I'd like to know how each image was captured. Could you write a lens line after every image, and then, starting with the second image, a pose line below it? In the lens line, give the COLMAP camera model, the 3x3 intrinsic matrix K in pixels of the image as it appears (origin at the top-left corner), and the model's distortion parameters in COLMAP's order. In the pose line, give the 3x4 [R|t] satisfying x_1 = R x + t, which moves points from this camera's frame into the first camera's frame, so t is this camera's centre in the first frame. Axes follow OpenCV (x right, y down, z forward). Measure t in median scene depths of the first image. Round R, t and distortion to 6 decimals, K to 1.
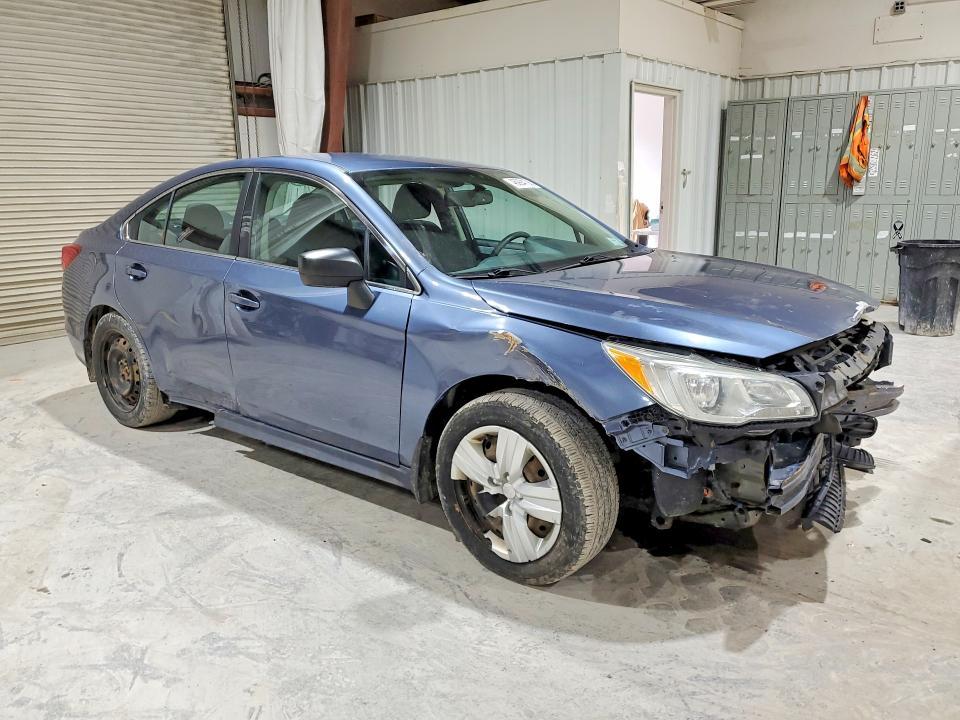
lens RADIAL K [[760.0, 0, 480.0], [0, 760.0, 360.0], [0, 0, 1]] dist [0.015108, 0.009409]
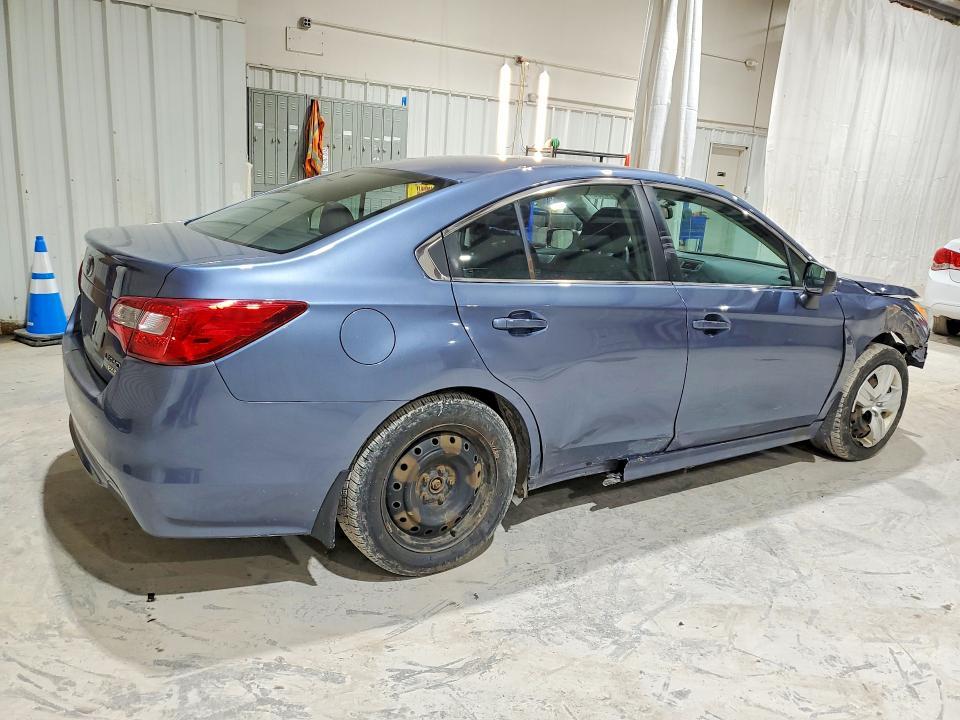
lens RADIAL K [[795.0, 0, 480.0], [0, 795.0, 360.0], [0, 0, 1]] dist [0.011561, -0.001134]
pose [[0.268265, -0.186948, 0.945031, -1.158185], [0.156829, 0.976378, 0.148630, -0.193063], [-0.950494, 0.108336, 0.291247, 0.855339]]
